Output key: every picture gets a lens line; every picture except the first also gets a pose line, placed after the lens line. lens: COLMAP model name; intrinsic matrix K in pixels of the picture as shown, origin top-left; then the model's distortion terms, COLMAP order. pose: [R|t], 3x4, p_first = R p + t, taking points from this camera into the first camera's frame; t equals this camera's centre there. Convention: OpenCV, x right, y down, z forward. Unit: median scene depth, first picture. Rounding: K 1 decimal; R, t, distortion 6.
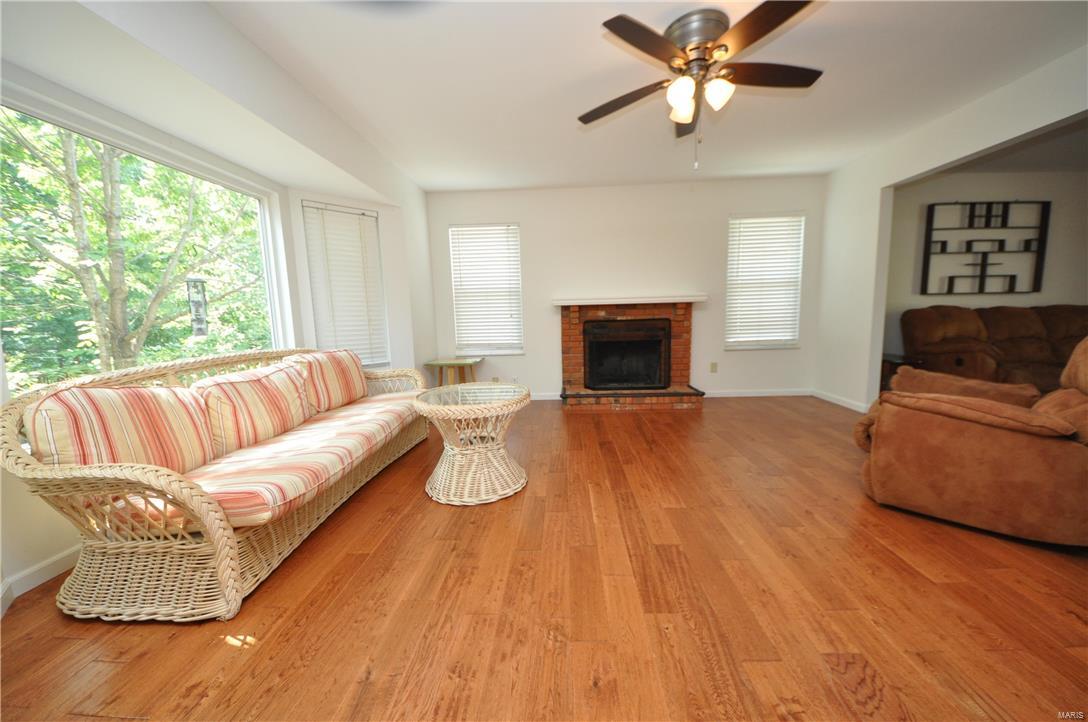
lens RADIAL K [[382.5, 0, 549.6], [0, 382.5, 361.5], [0, 0, 1]] dist [0.029015, -0.019668]
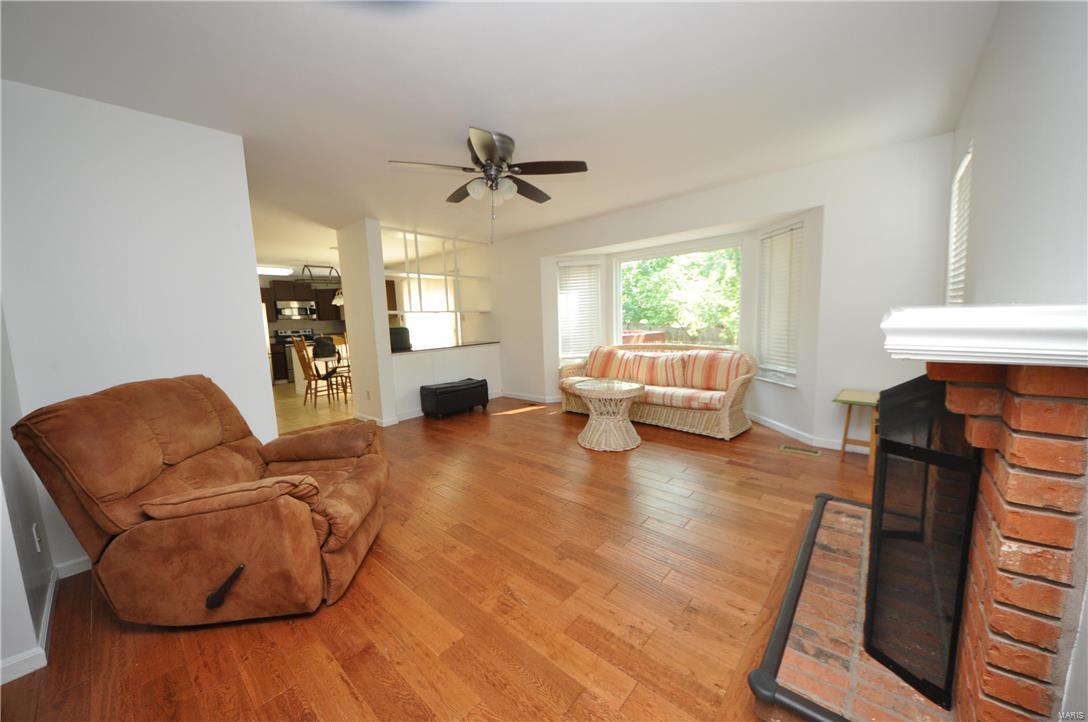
lens RADIAL K [[382.5, 0, 549.6], [0, 382.5, 361.5], [0, 0, 1]] dist [0.029015, -0.019668]
pose [[-0.631859, 0.140926, -0.762164, 0.641544], [-0.039527, 0.976193, 0.213270, -0.187446], [0.774075, 0.164882, -0.611246, 0.970271]]
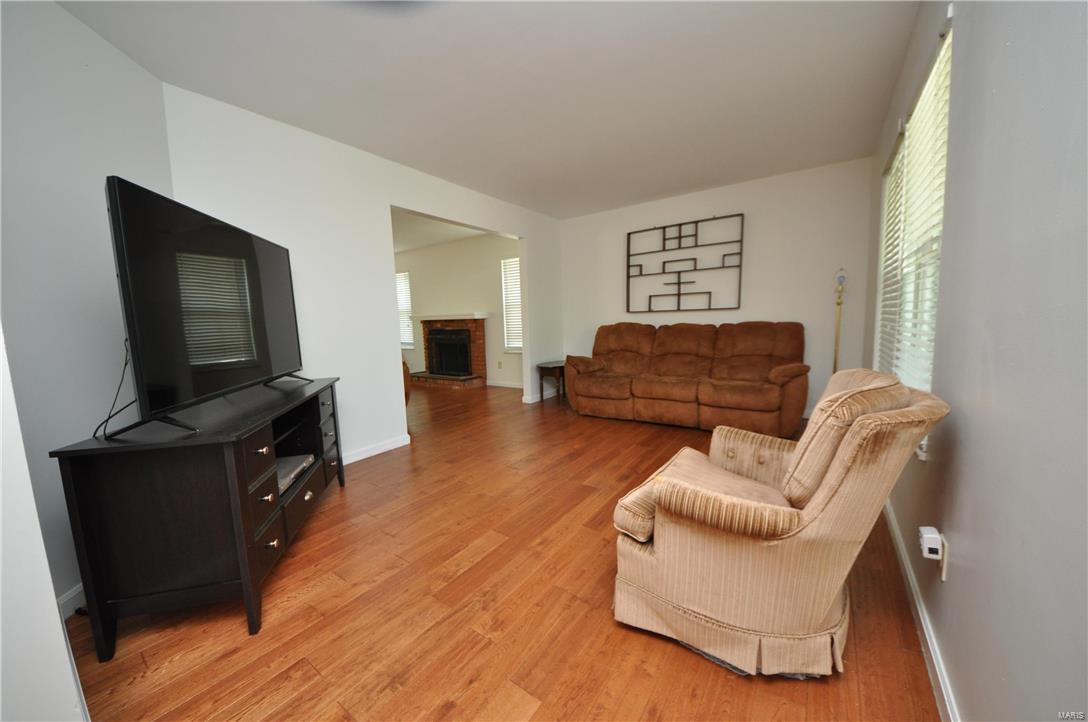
lens RADIAL K [[382.5, 0, 549.6], [0, 382.5, 361.5], [0, 0, 1]] dist [0.029015, -0.019668]
pose [[0.839680, 0.062146, -0.539513, 1.423638], [-0.066106, 0.997740, 0.012044, -0.028263], [0.539043, 0.025553, 0.841891, -0.072419]]
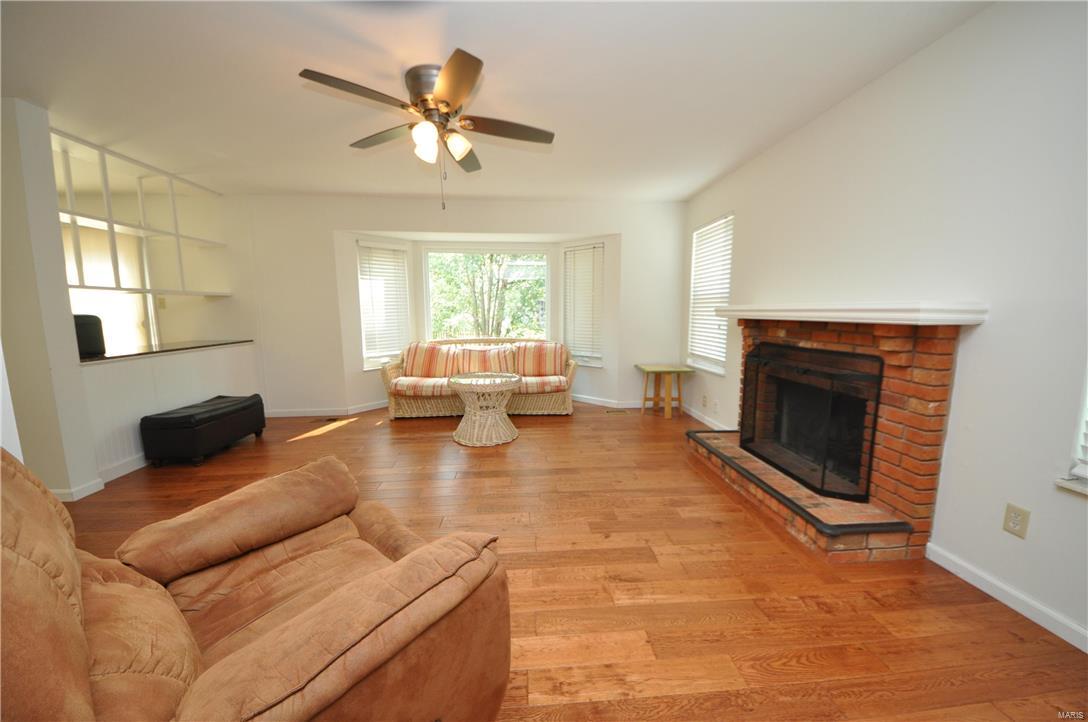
lens RADIAL K [[382.5, 0, 549.6], [0, 382.5, 361.5], [0, 0, 1]] dist [0.029015, -0.019668]
pose [[0.107620, 0.156775, -0.981753, 0.738927], [-0.120990, 0.982214, 0.143586, -0.130186], [0.986803, 0.103329, 0.124674, 0.584399]]
